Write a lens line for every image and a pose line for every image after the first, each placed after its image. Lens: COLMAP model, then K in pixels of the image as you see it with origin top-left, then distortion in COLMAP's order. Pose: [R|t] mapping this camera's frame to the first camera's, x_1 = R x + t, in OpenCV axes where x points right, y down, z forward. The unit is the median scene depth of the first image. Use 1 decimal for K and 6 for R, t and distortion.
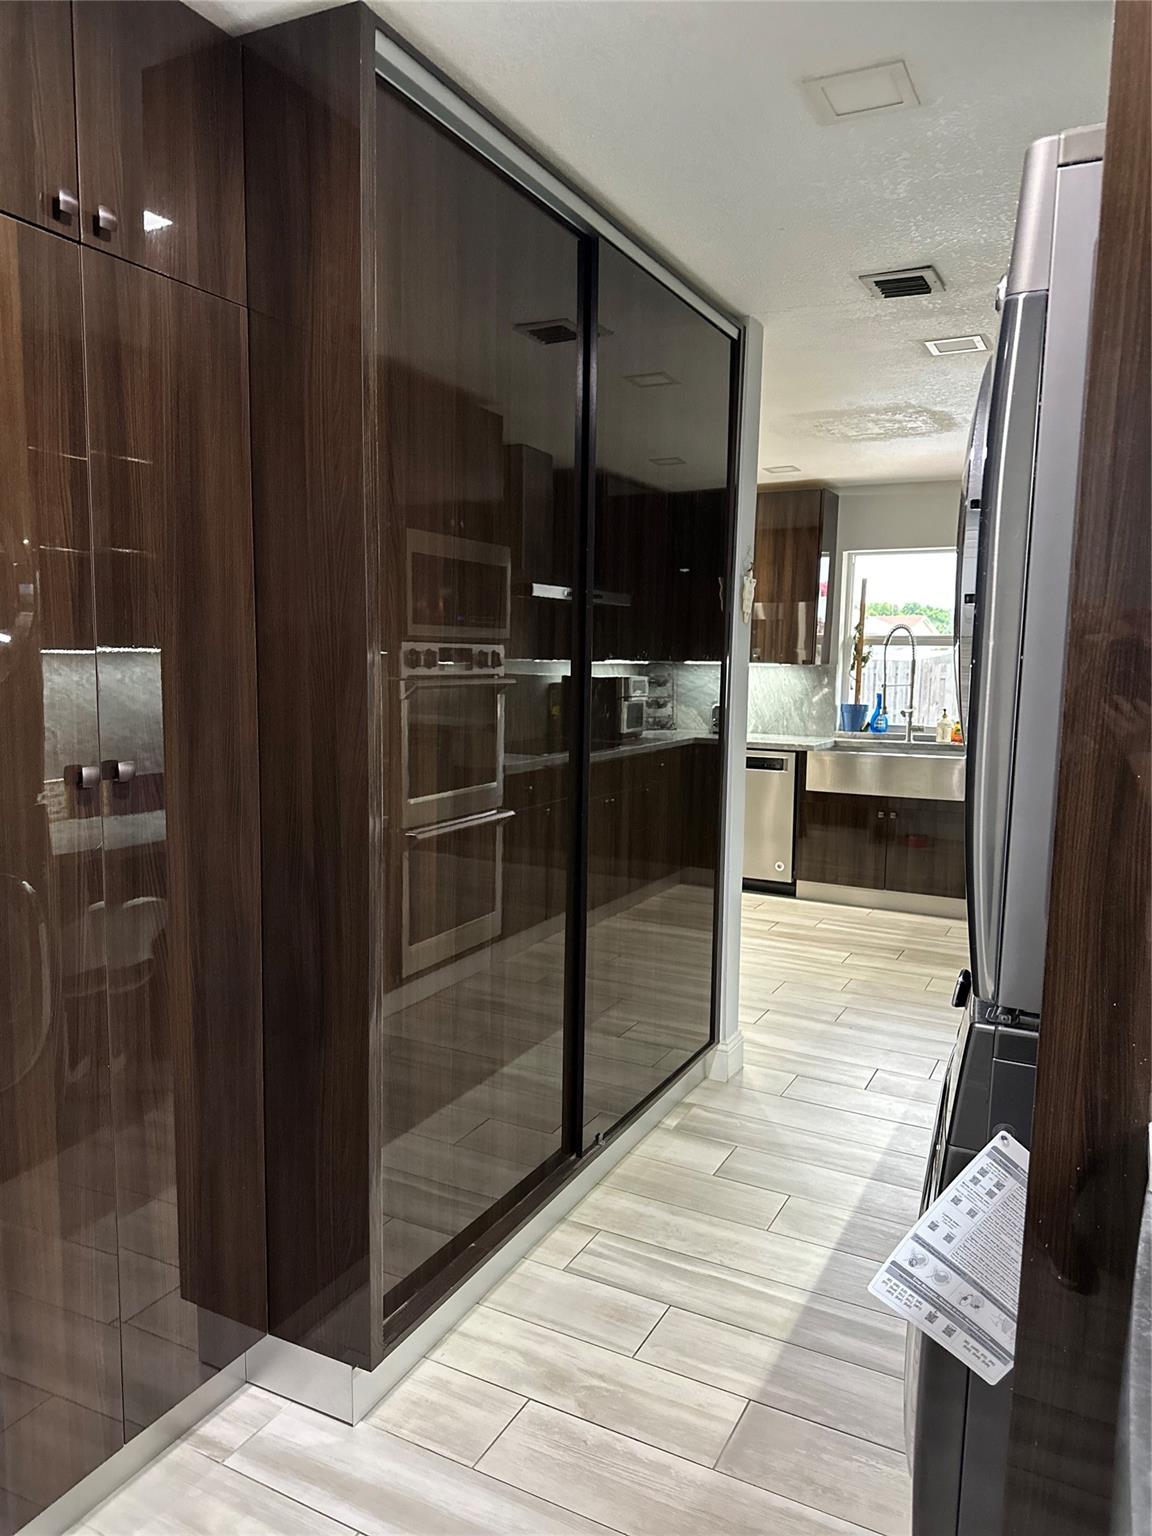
lens RADIAL K [[1074.3, 0, 562.6], [0, 1074.3, 768.8], [0, 0, 1]] dist [0.158074, -0.258136]
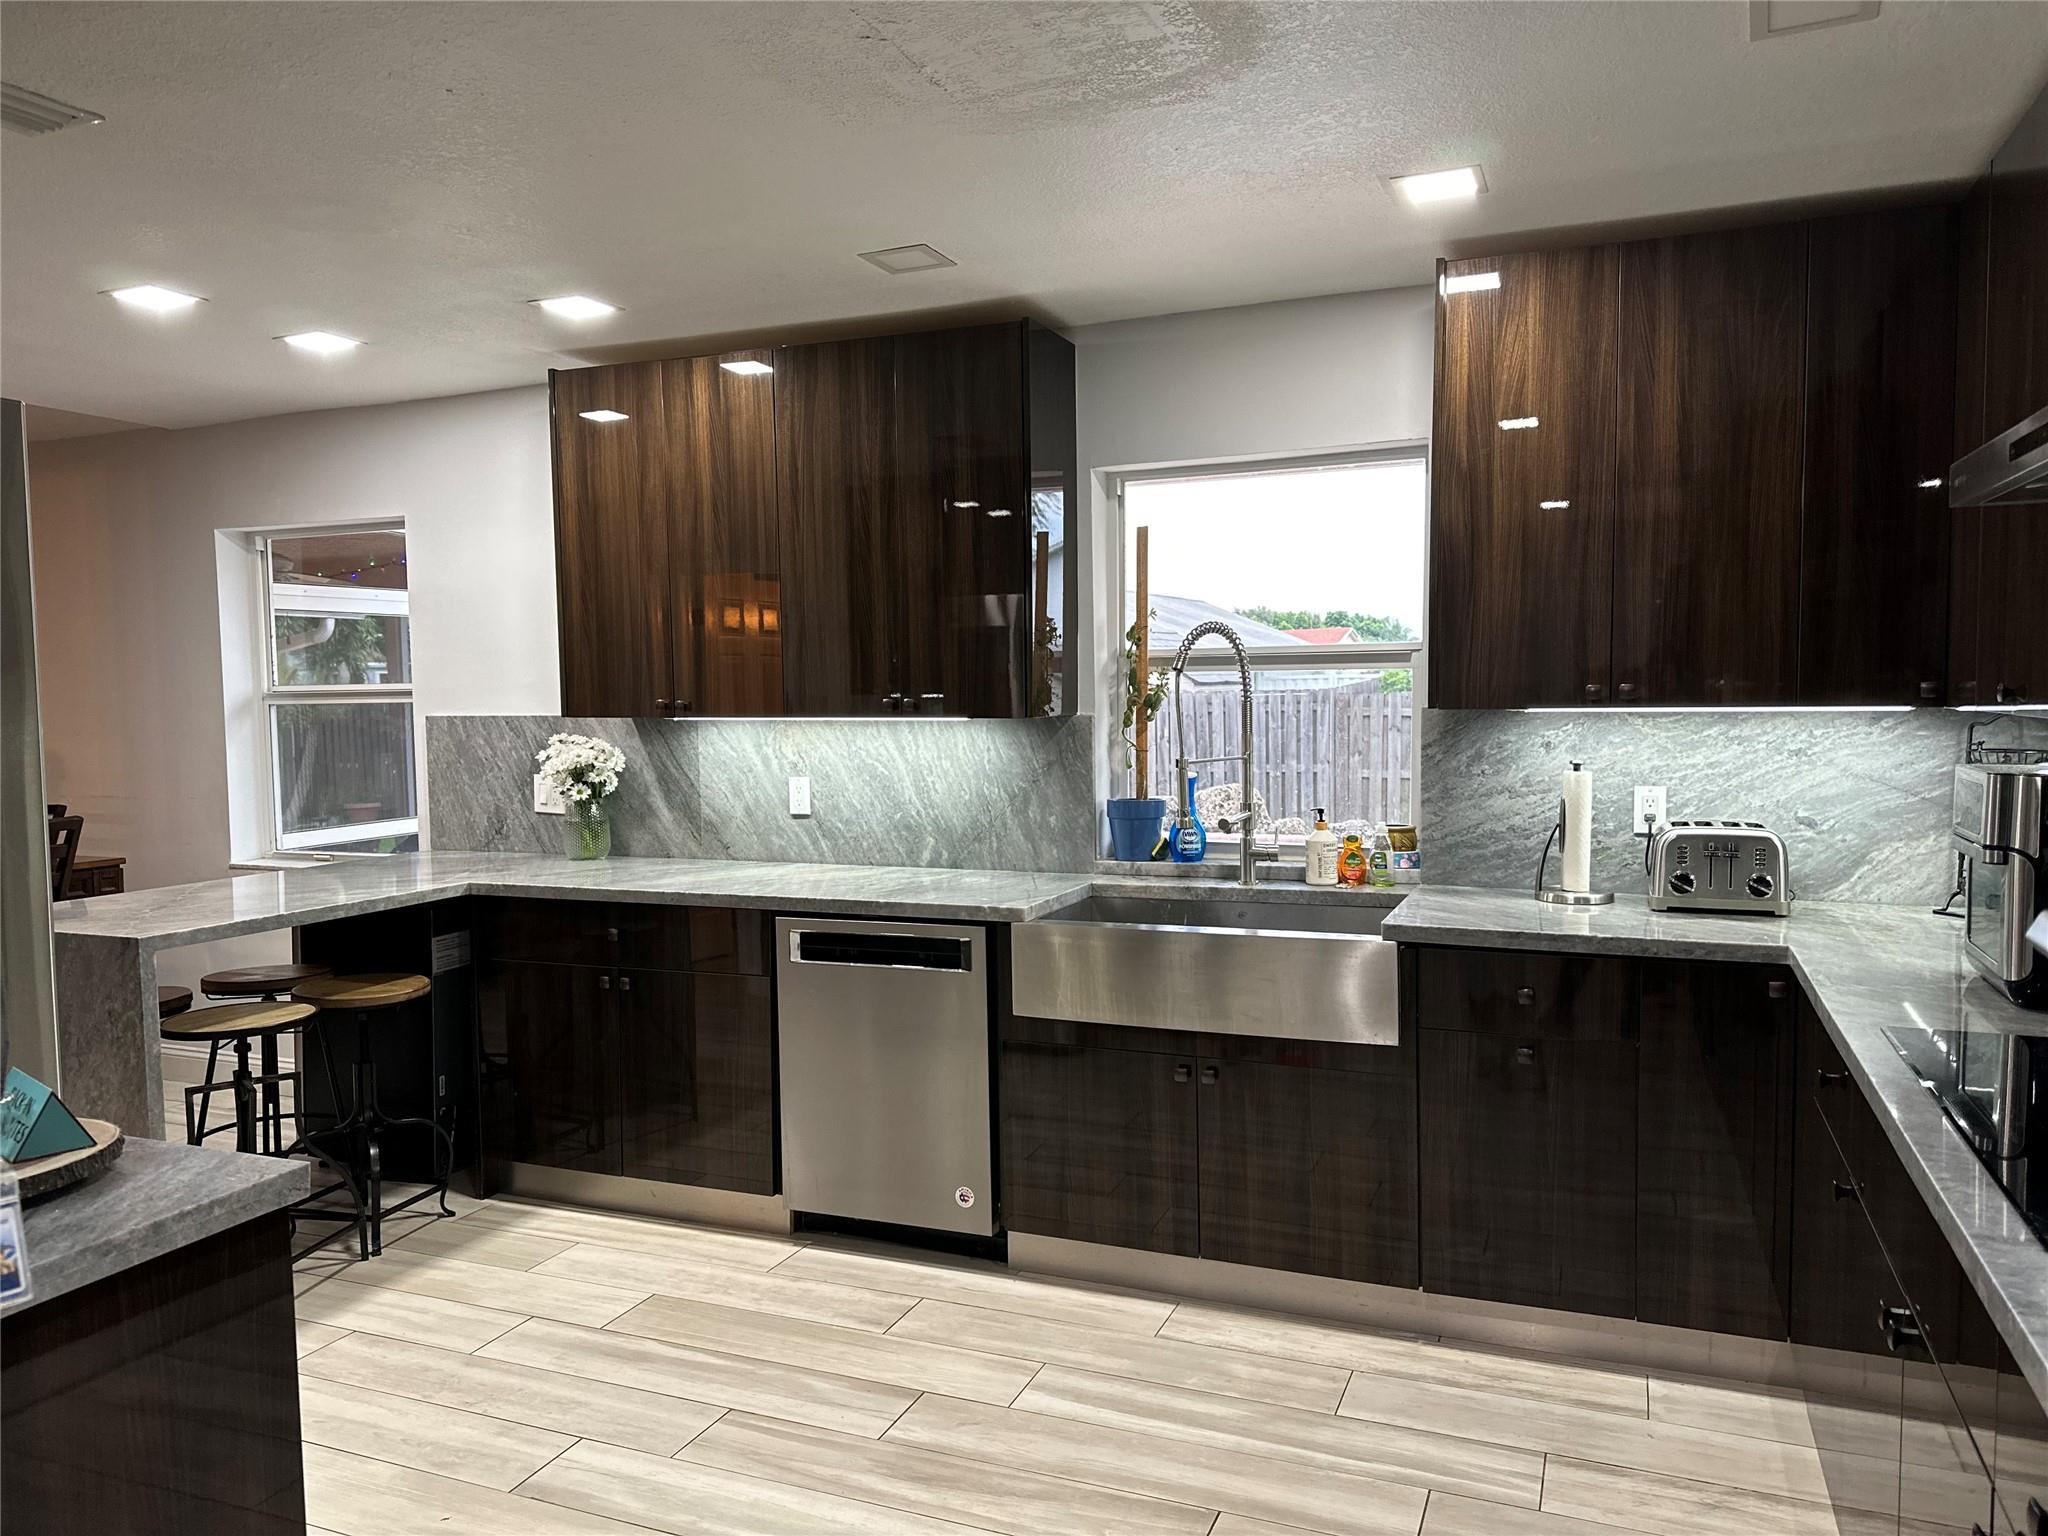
lens RADIAL K [[1432.4, 0, 1029.0], [0, 1432.4, 779.8], [0, 0, 1]] dist [0.158074, -0.258136]
pose [[0.995040, -0.036734, 0.092442, 0.174413], [0.040657, 0.998335, -0.040923, -0.046638], [-0.090784, 0.044478, 0.994877, 0.417951]]
